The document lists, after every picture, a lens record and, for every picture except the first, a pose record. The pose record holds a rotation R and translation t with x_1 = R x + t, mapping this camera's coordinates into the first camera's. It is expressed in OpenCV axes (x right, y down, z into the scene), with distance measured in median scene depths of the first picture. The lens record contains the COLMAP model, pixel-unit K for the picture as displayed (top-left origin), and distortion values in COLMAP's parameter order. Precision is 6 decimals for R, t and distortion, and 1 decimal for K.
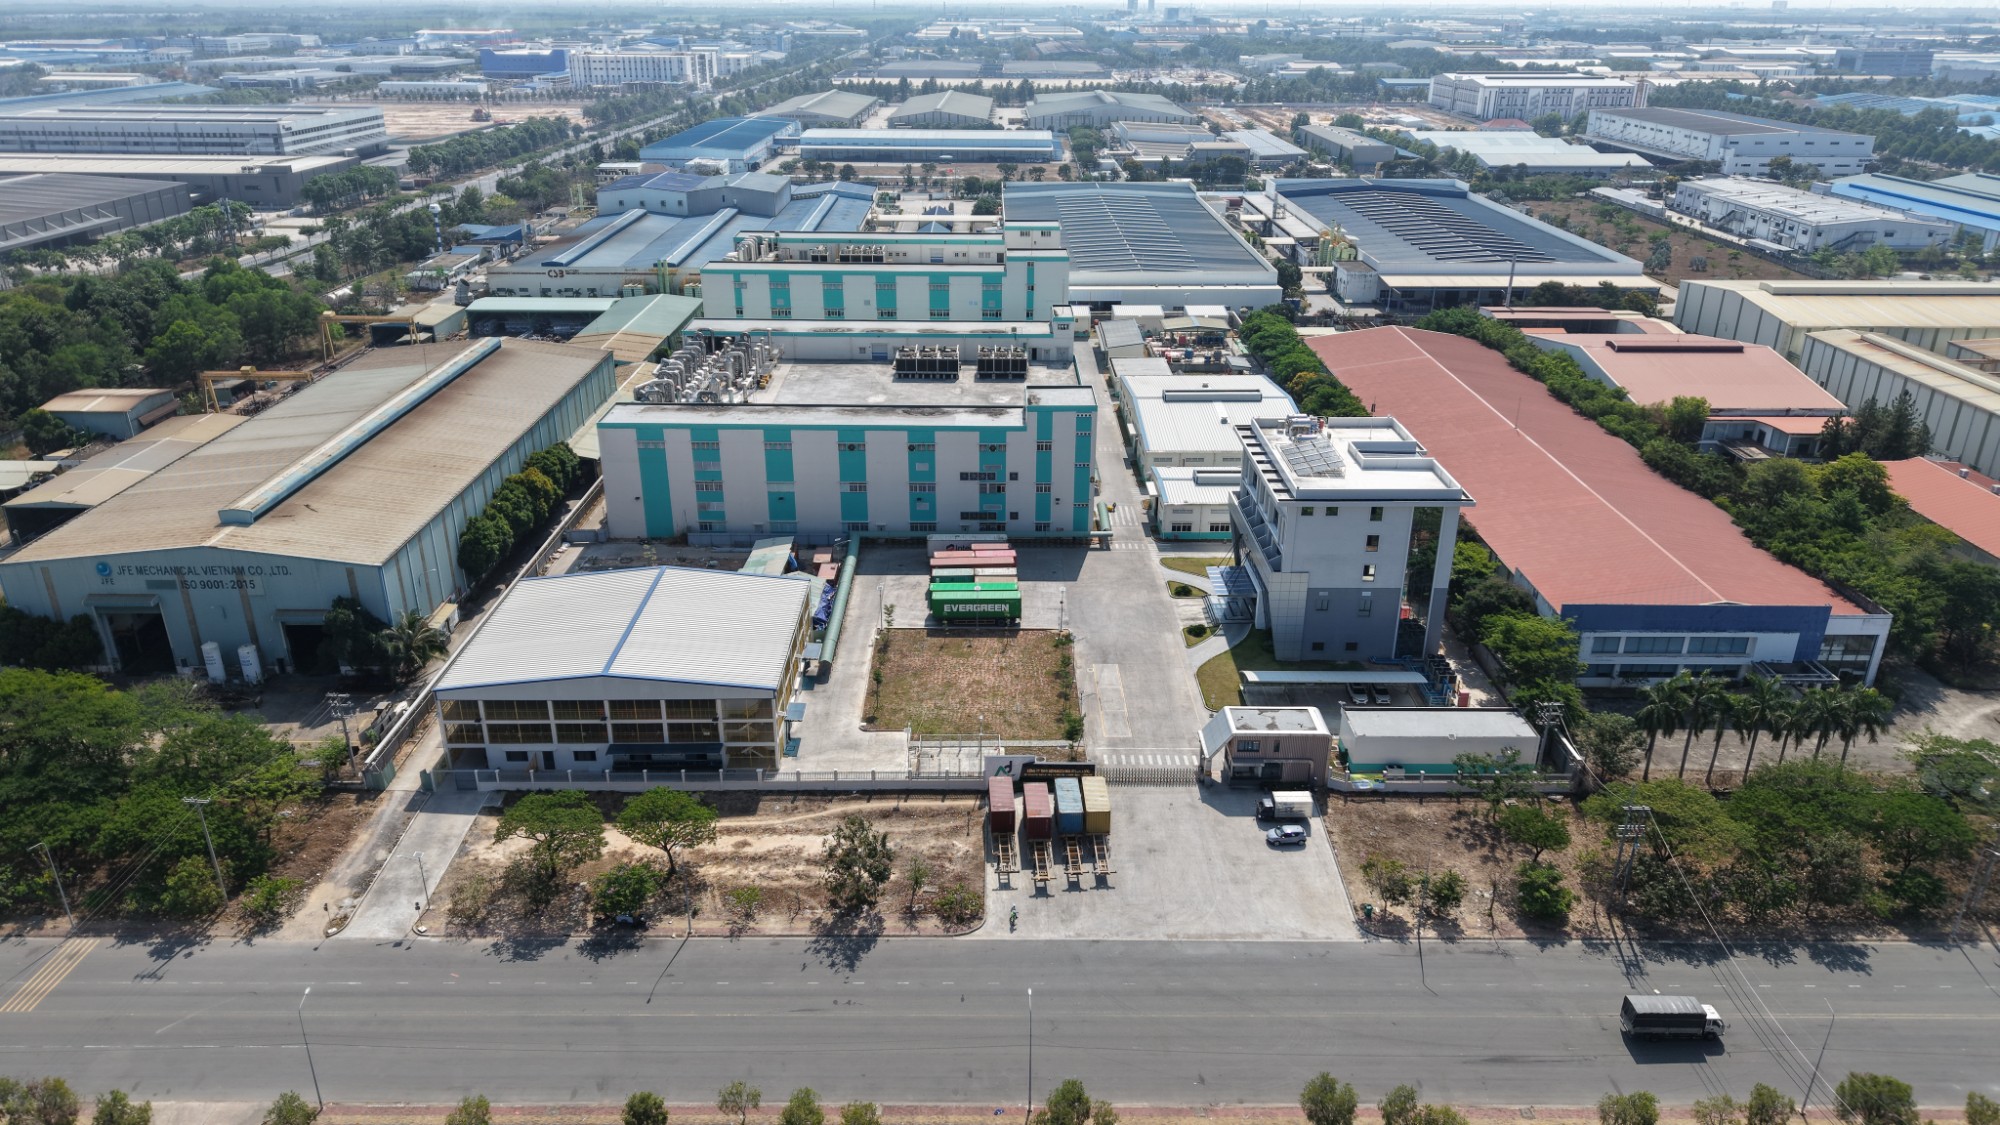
lens RADIAL K [[1337.8, 0, 994.6], [0, 1337.8, 563.0], [0, 0, 1]] dist [0.042132, -0.058731]
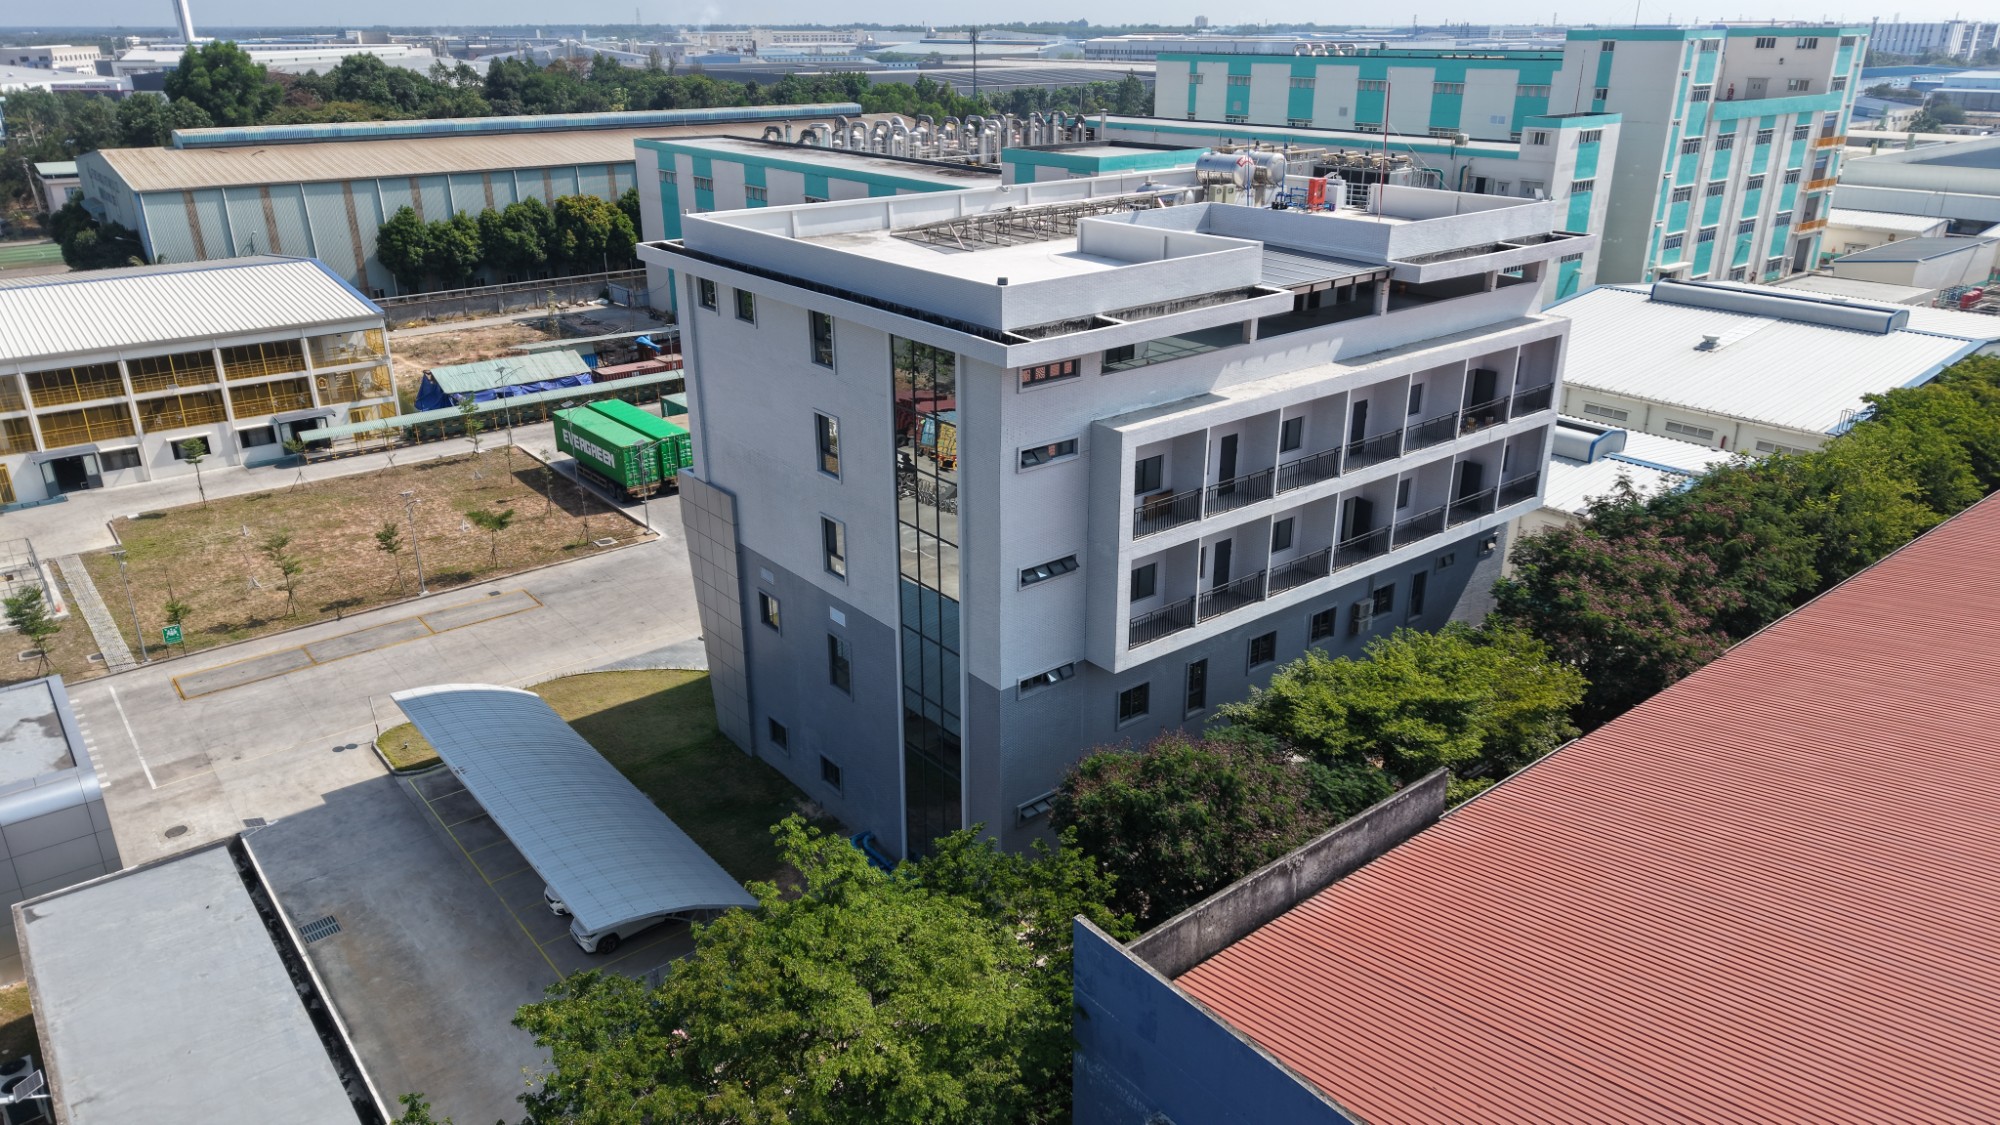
lens RADIAL K [[1343.7, 0, 997.7], [0, 1343.7, 559.8], [0, 0, 1]] dist [0.059351, -0.070298]
pose [[0.628013, 0.286669, -0.723478, 0.427540], [-0.302692, 0.946453, 0.112269, -0.028737], [0.716922, 0.148485, 0.681157, 0.673858]]
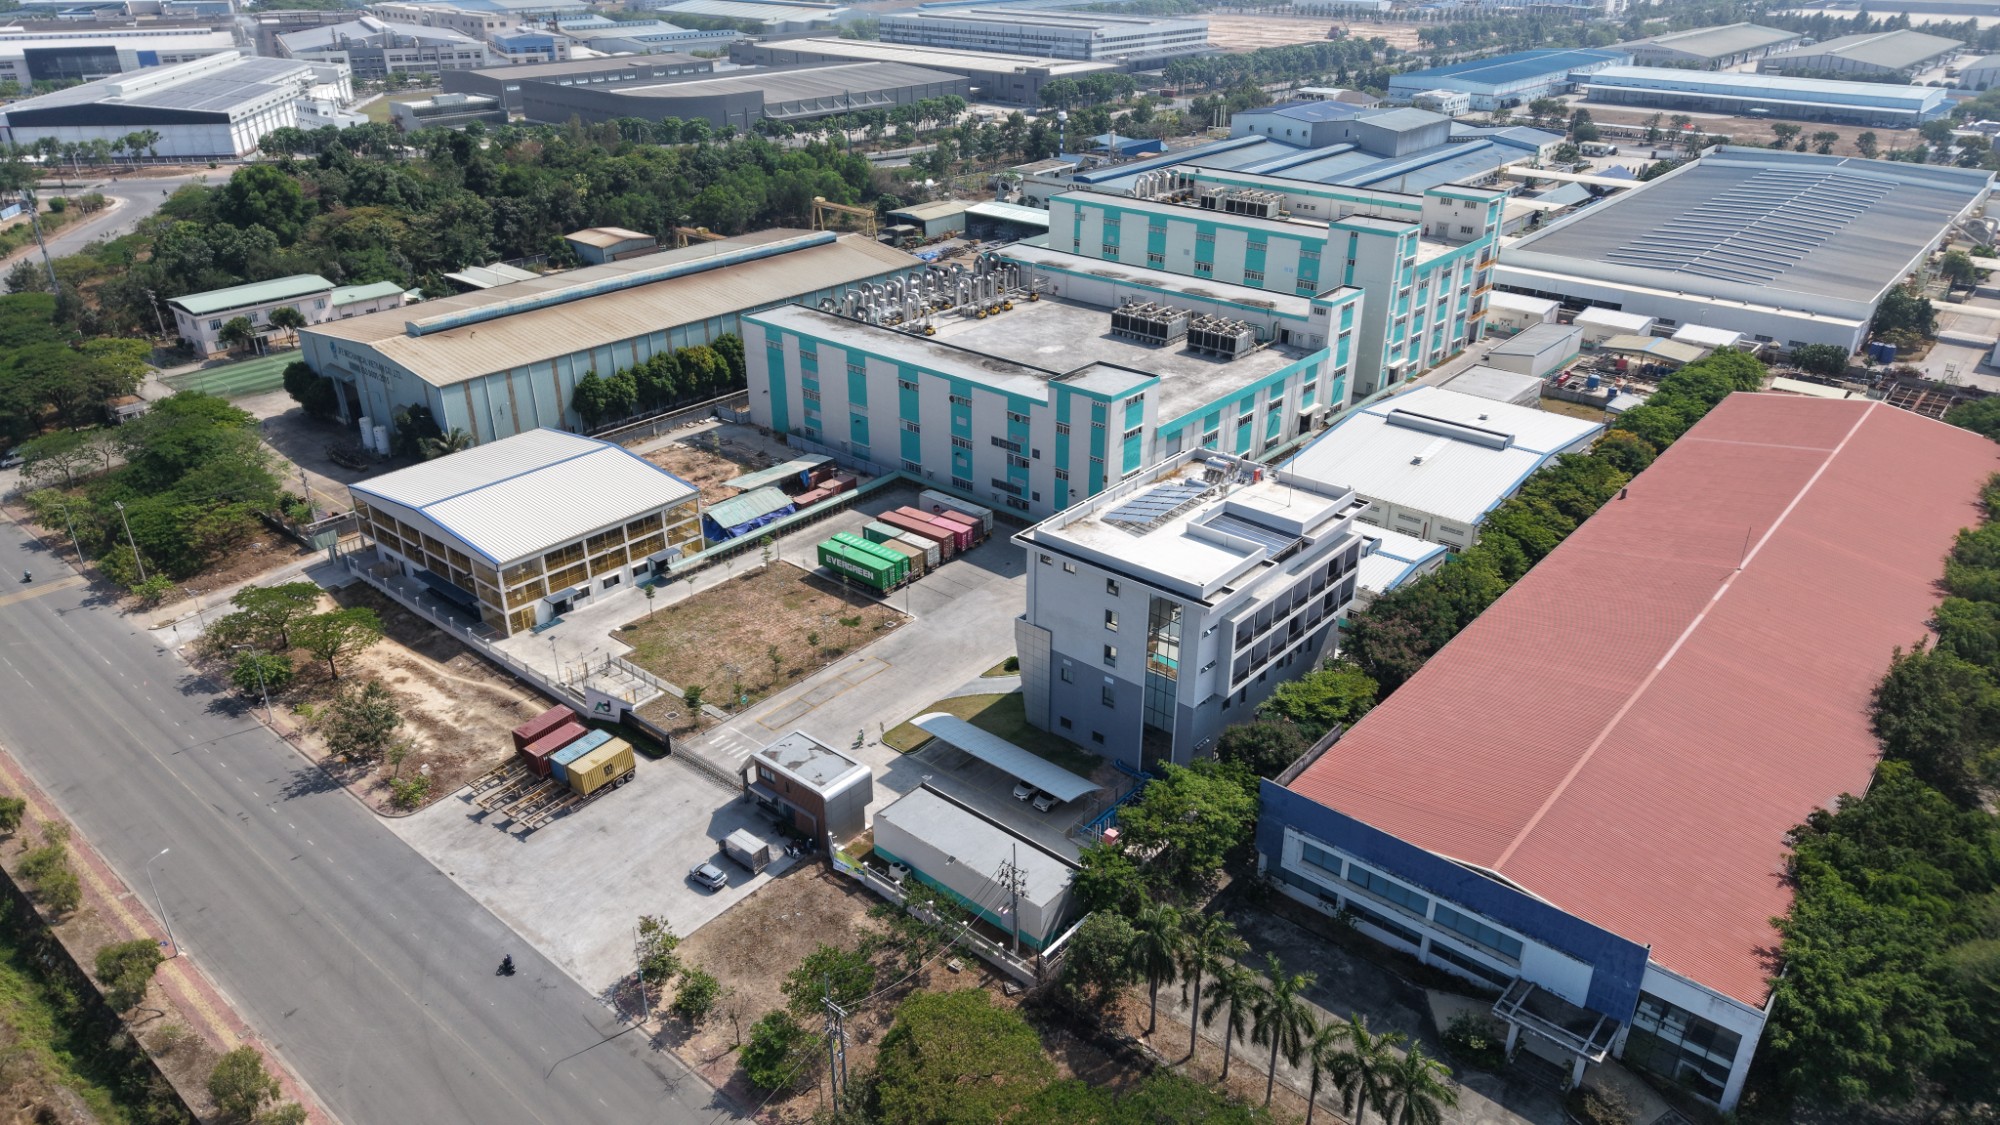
lens RADIAL K [[1332.9, 0, 1000.0], [0, 1332.9, 562.5], [0, 0, 1]] dist [0.043218, -0.039937]
pose [[0.757403, 0.284420, -0.587746, 0.559354], [-0.252638, 0.957687, 0.137877, -0.114464], [0.602092, 0.044058, 0.797210, 0.264868]]
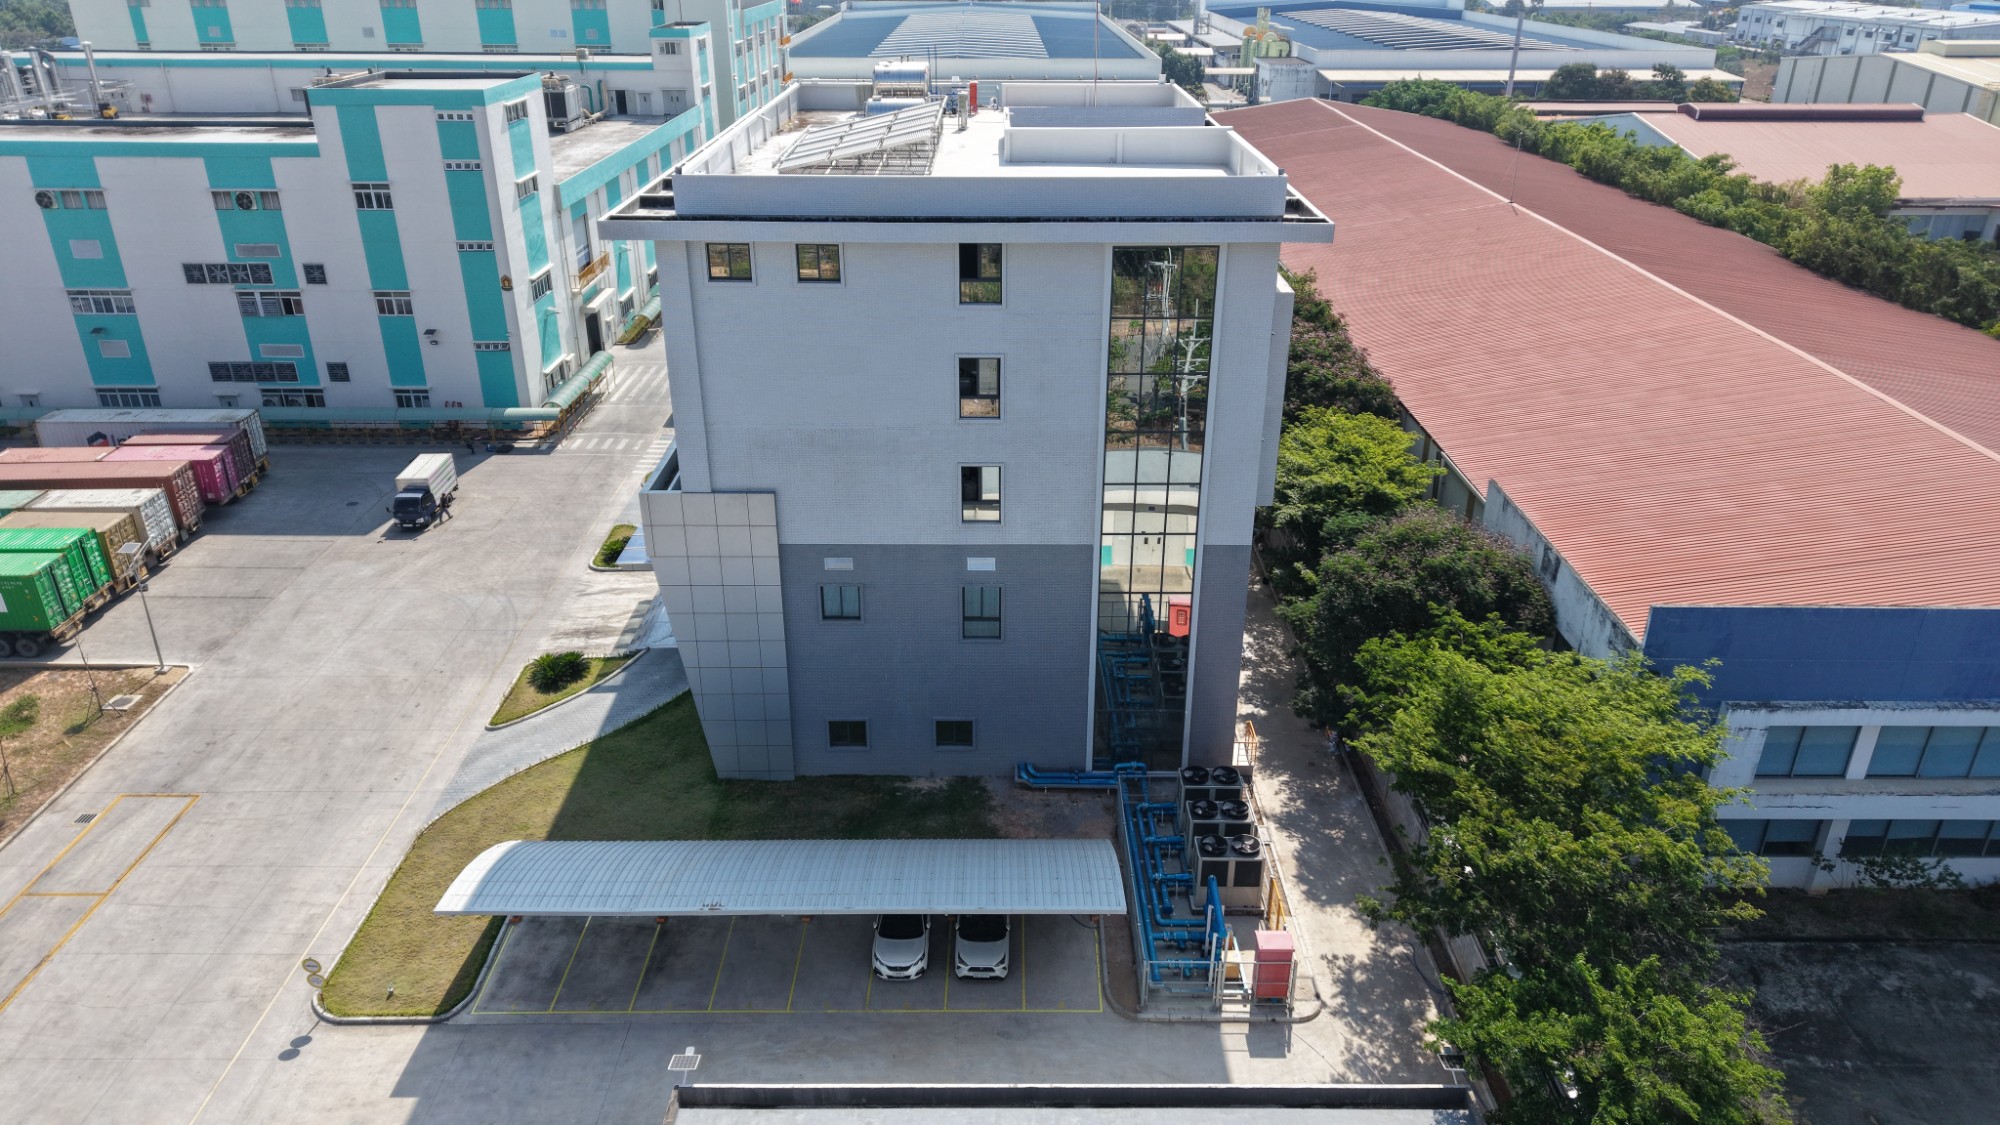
lens RADIAL K [[1332.9, 0, 1000.0], [0, 1332.9, 562.5], [0, 0, 1]] dist [0.043218, -0.039937]
pose [[0.999997, 0.001225, -0.001921, 0.232645], [-0.001152, 0.999288, 0.037701, 0.009449], [0.001965, -0.037699, 0.999287, 0.582930]]
